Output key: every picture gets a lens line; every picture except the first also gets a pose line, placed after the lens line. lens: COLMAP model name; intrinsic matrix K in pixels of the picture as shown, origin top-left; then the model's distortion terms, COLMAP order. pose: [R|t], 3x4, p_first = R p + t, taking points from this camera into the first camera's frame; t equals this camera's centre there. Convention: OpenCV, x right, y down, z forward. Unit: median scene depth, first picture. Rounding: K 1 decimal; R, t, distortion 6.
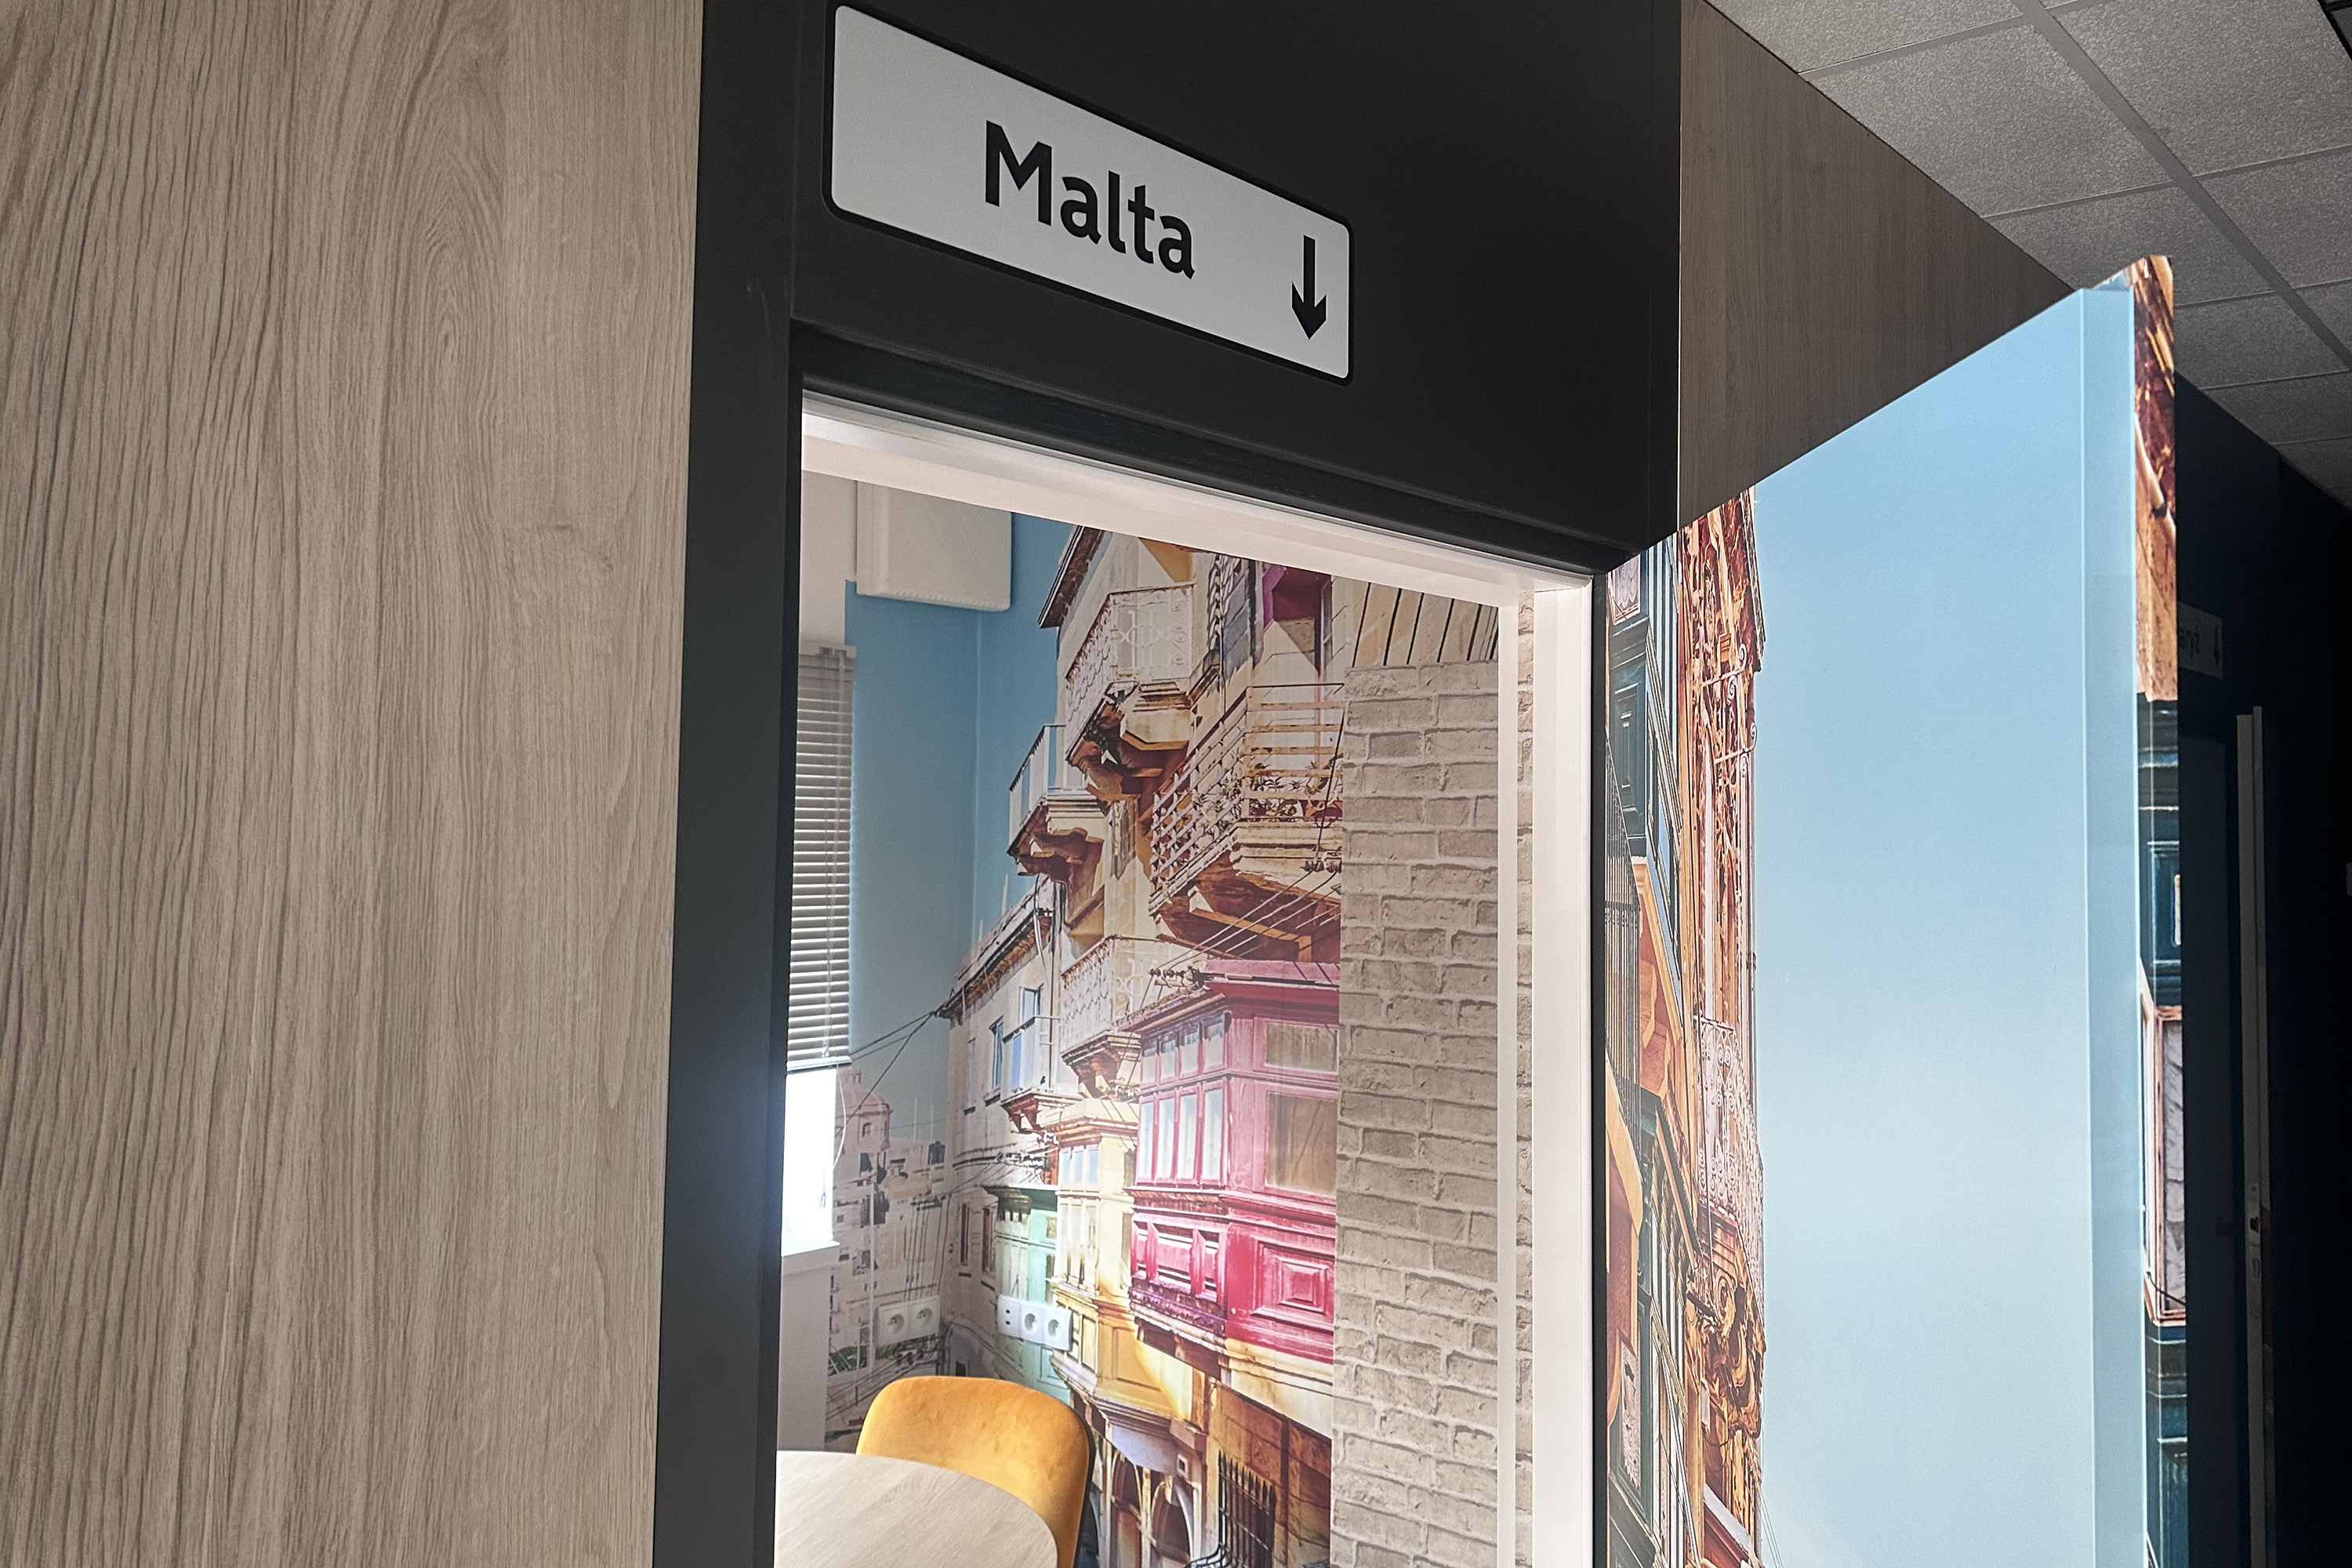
lens RADIAL K [[1811.8, 0, 1176.0], [0, 1811.8, 784.0], [0, 0, 1]] dist [0.064220, -0.002221]
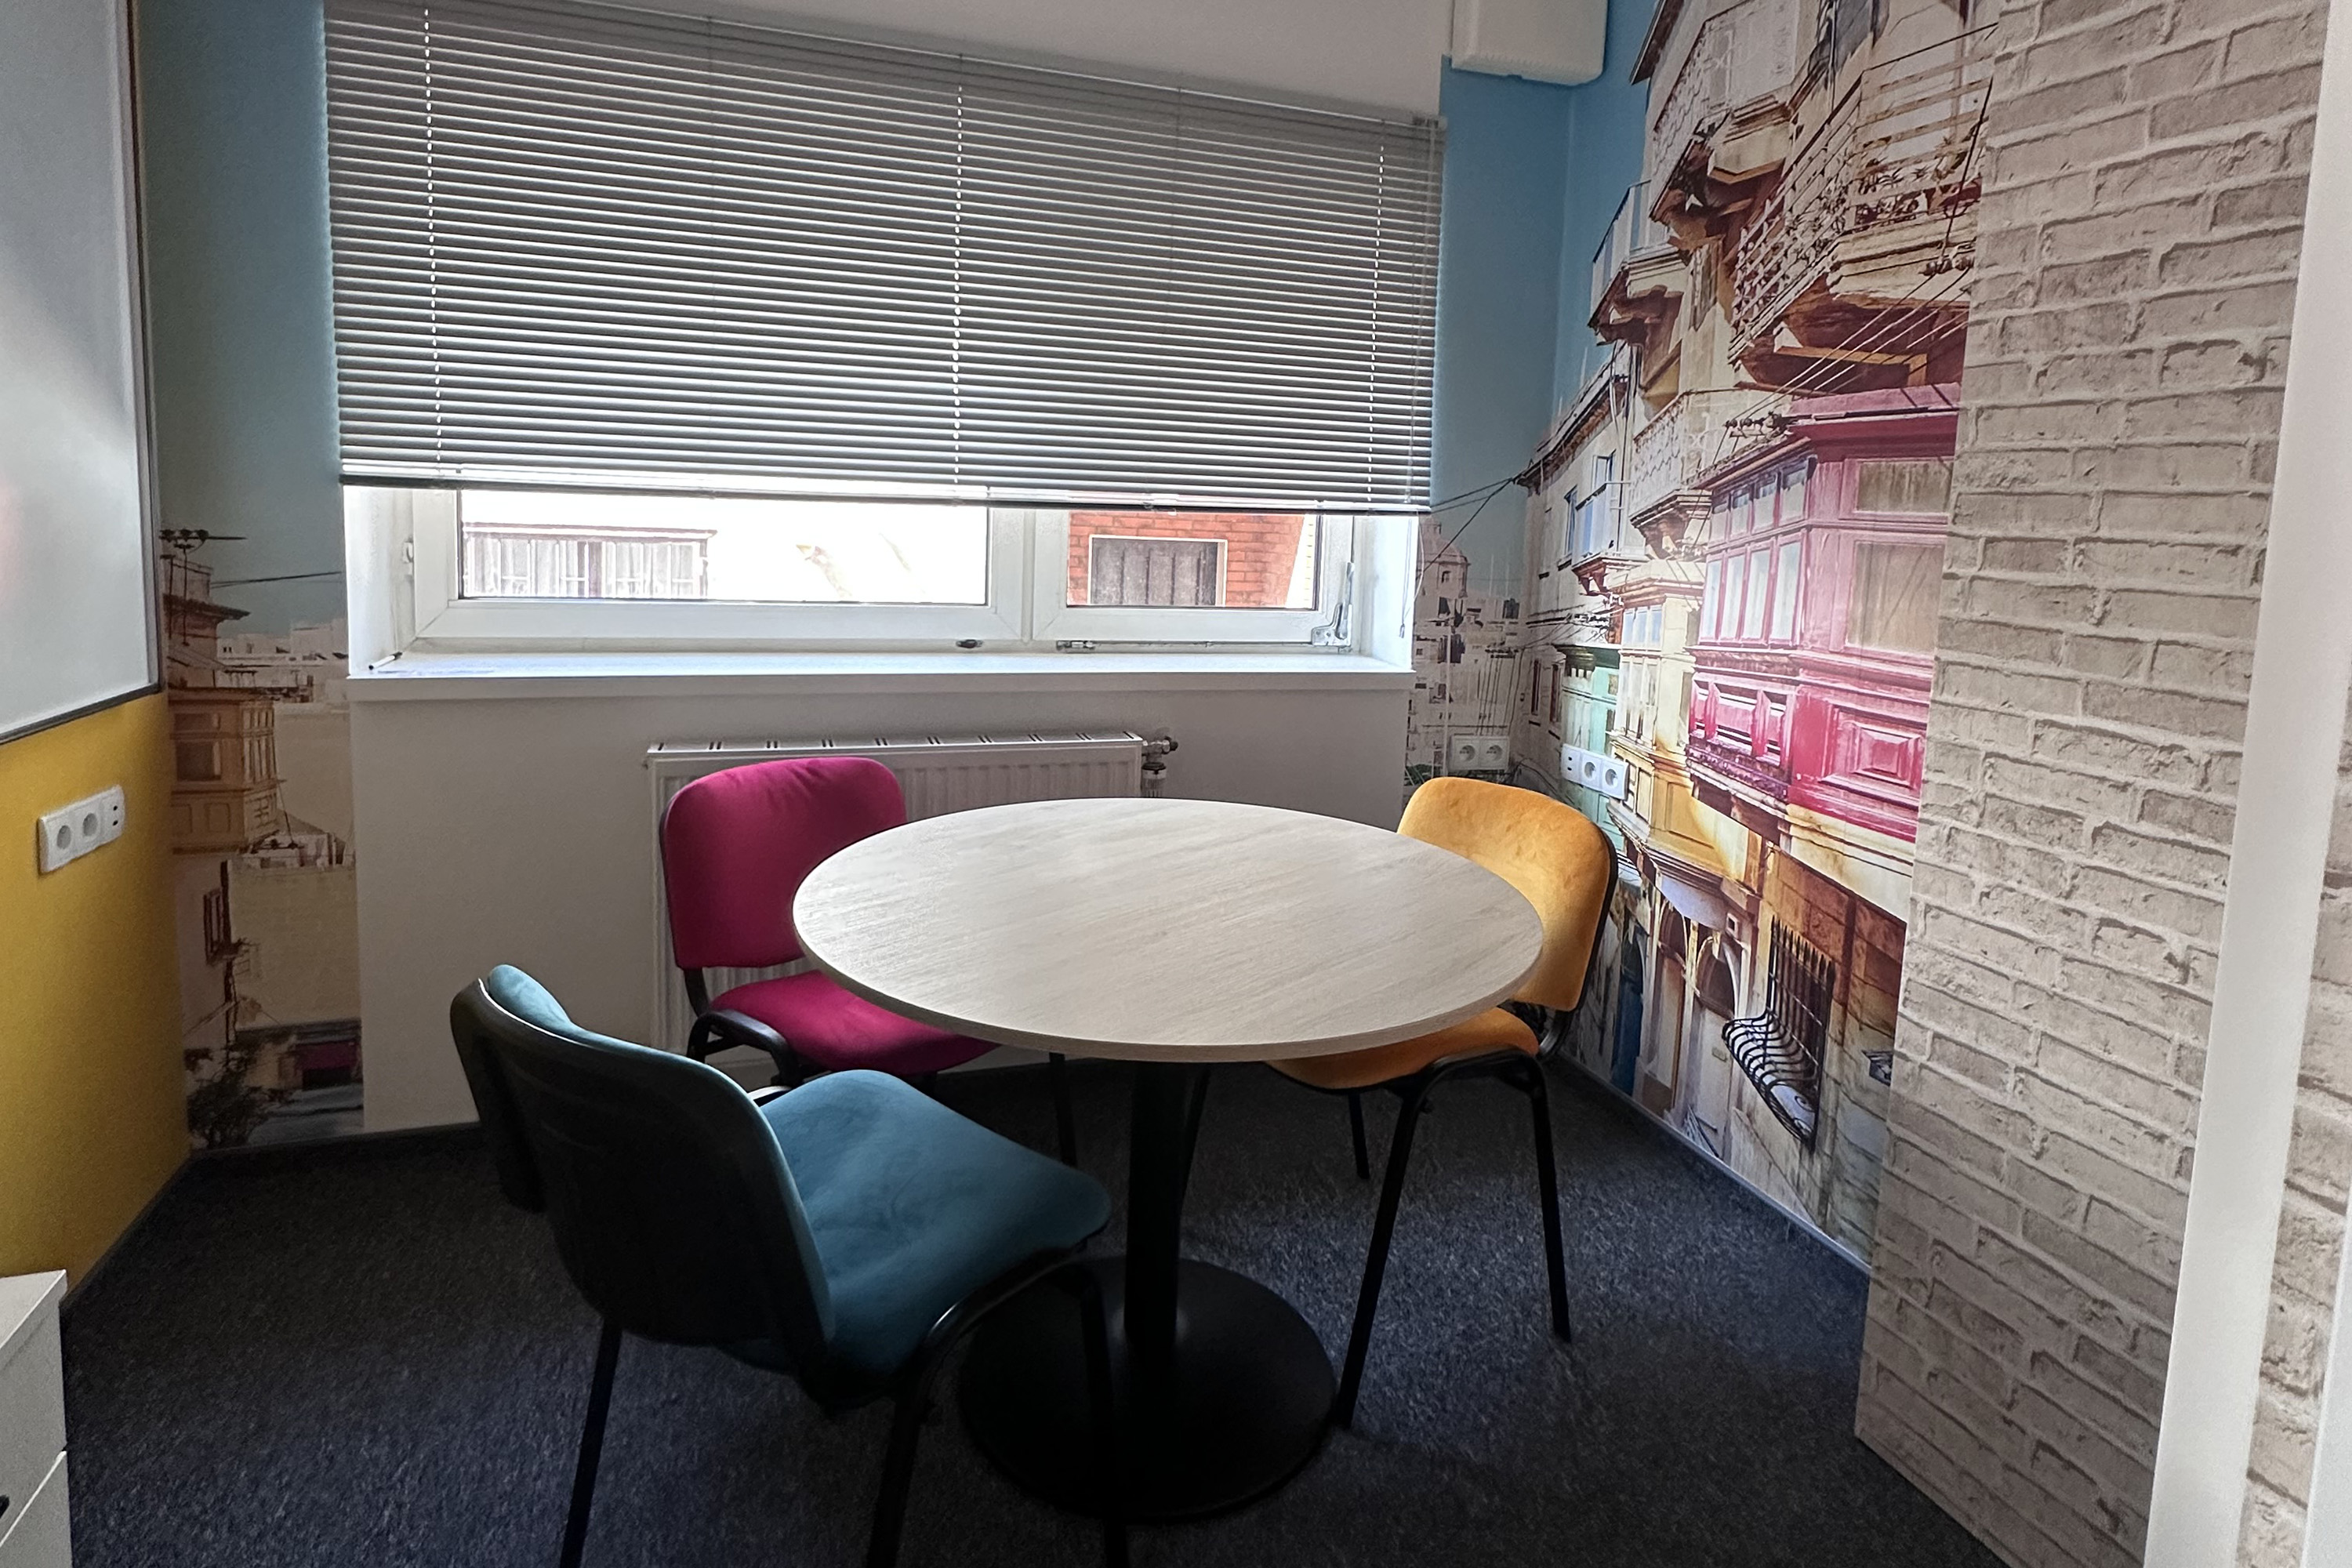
lens RADIAL K [[1112.9, 0, 1173.8], [0, 1112.9, 557.5], [0, 0, 1]] dist [0.010109, -0.000613]
pose [[0.865017, 0.064156, -0.497624, 0.033210], [-0.043423, 0.997643, 0.053139, 0.160082], [0.499860, -0.024358, 0.865764, 0.331638]]
